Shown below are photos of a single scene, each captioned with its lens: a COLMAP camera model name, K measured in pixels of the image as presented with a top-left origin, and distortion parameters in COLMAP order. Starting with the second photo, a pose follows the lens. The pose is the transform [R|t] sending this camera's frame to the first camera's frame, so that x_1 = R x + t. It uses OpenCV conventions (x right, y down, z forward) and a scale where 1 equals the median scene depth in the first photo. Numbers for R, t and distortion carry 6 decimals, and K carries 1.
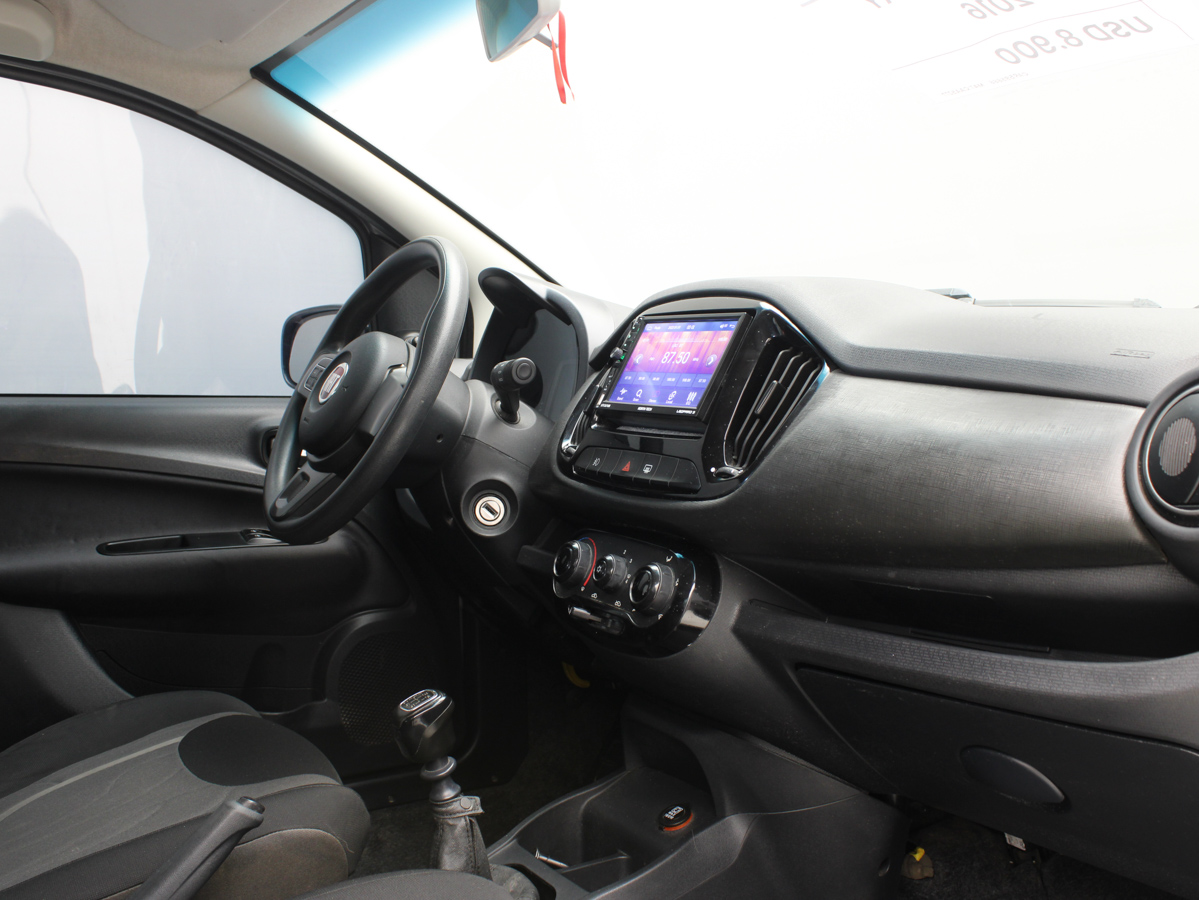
lens RADIAL K [[1202.7, 0, 596.6], [0, 1202.7, 456.5], [0, 0, 1]] dist [-0.118353, 0.000000]
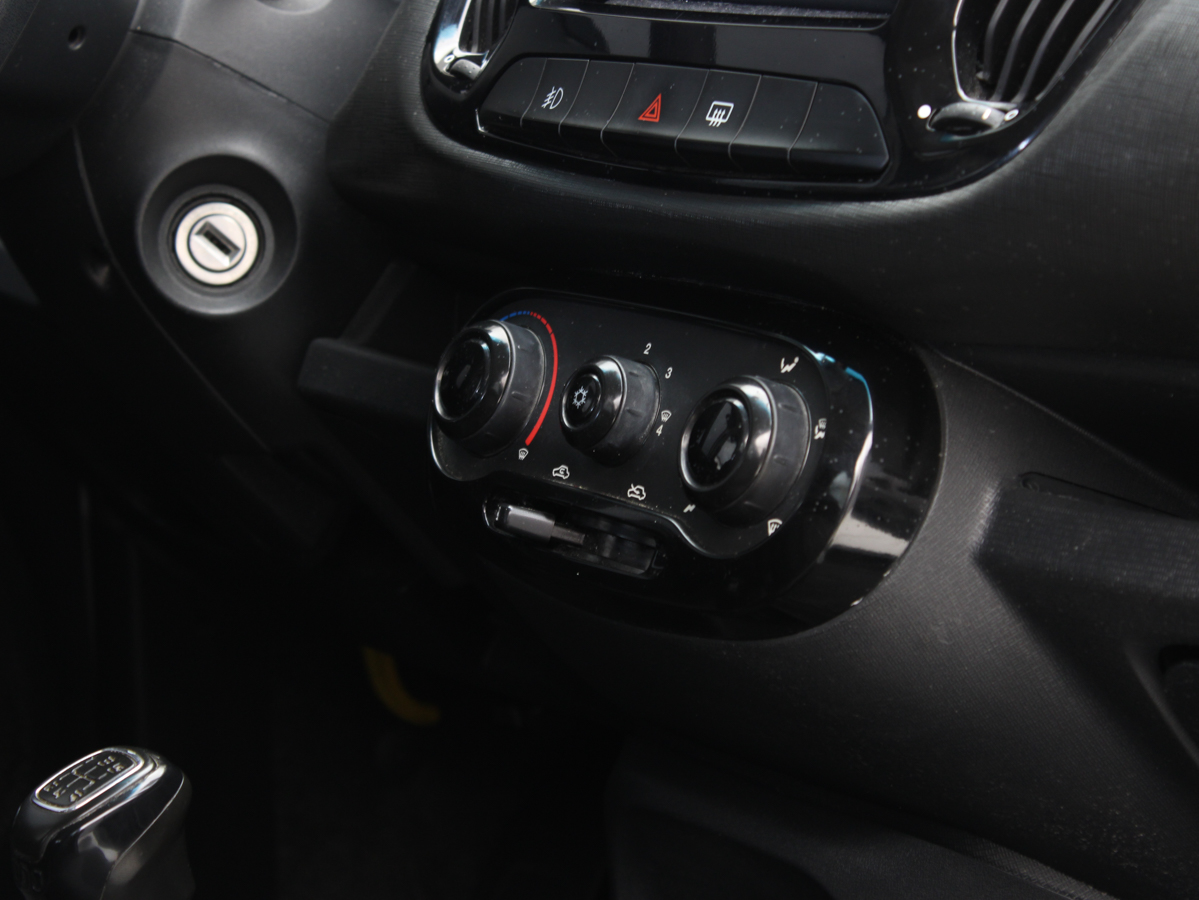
lens RADIAL K [[3148.0, 0, 594.0], [0, 3148.0, 444.3], [0, 0, 1]] dist [0.079605, 0.000000]
pose [[0.995456, -0.021000, 0.092877, -0.079954], [0.011123, 0.994346, 0.105602, 0.008324], [-0.094570, -0.104089, 0.990062, 0.068480]]
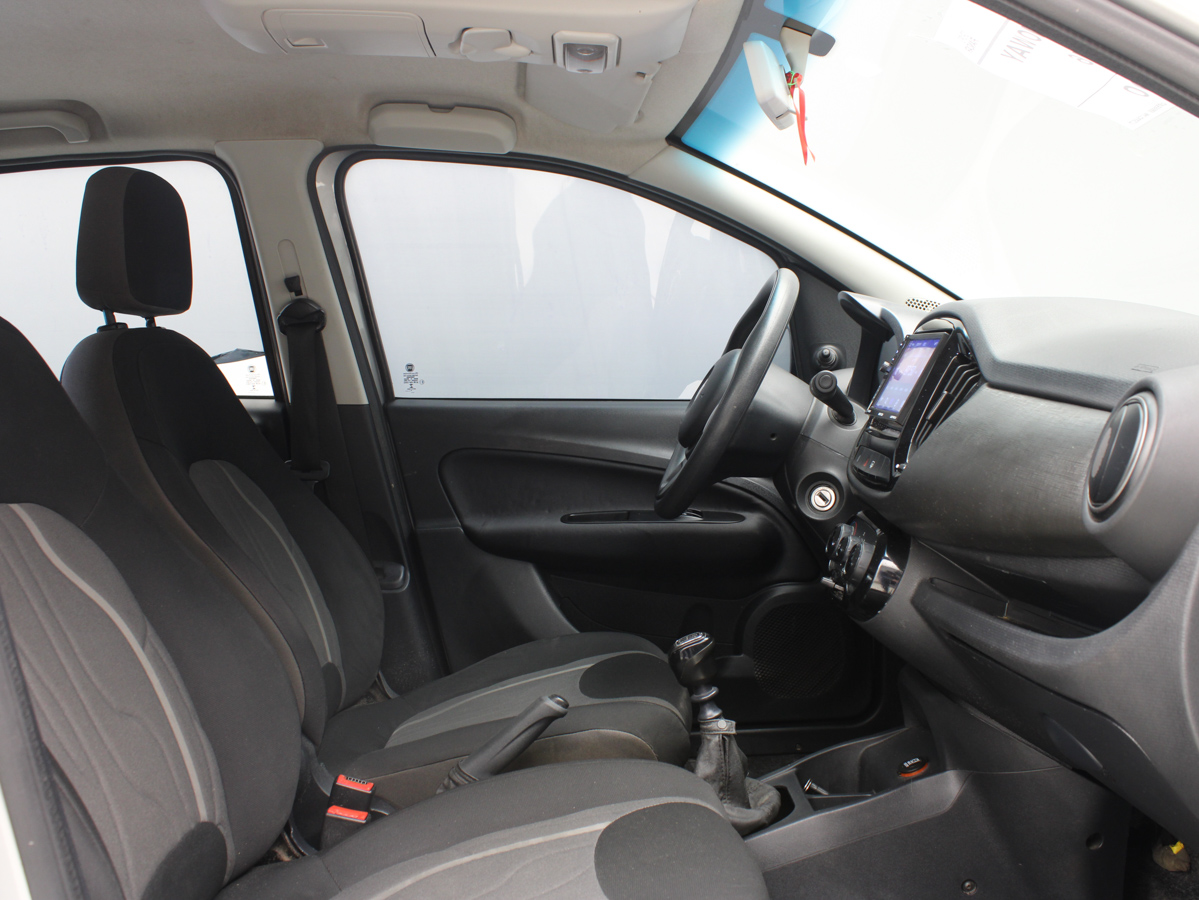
lens RADIAL K [[1202.7, 0, 594.3], [0, 1202.7, 454.7], [0, 0, 1]] dist [-0.118353, 0.000000]
pose [[0.847254, 0.020761, -0.530783, 0.422004], [-0.019861, 0.999775, 0.007403, -0.002652], [0.530817, 0.004270, 0.847476, -0.145324]]
